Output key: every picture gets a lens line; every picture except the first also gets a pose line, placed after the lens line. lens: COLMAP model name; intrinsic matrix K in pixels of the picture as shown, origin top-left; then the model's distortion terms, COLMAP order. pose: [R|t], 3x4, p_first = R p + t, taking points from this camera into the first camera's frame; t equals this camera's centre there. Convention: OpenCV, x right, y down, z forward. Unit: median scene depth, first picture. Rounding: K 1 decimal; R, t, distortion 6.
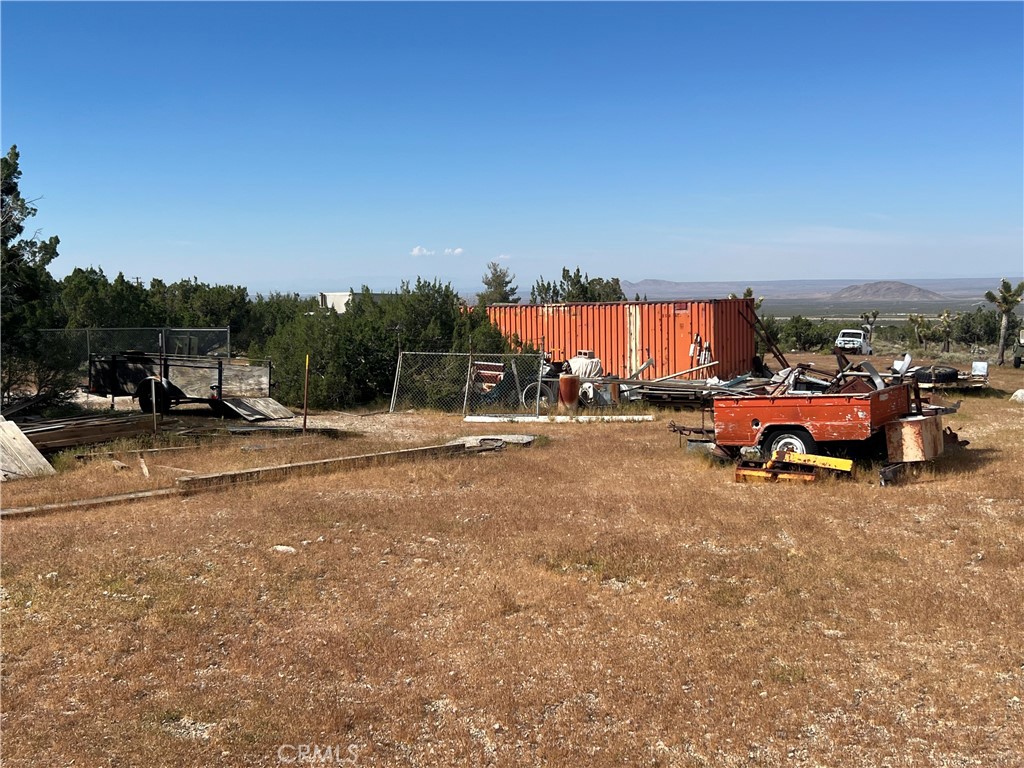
lens RADIAL K [[1104.5, 0, 511.6], [0, 1104.5, 383.1], [0, 0, 1]] dist [0.014761, 0.000000]
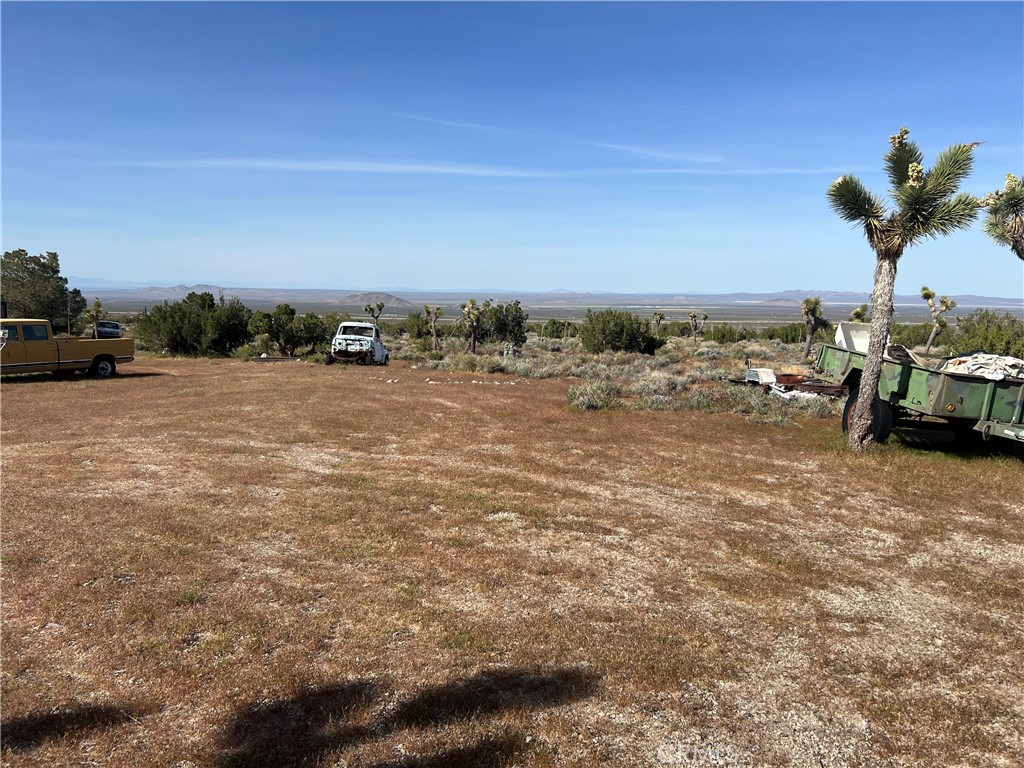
lens RADIAL K [[777.4, 0, 511.7], [0, 777.4, 384.4], [0, 0, 1]] dist [0.037607, -0.010668]
pose [[0.878400, -0.023181, 0.477363, 0.126598], [0.009905, 0.999491, 0.030309, -0.018723], [-0.477823, -0.021895, 0.878183, 0.417256]]
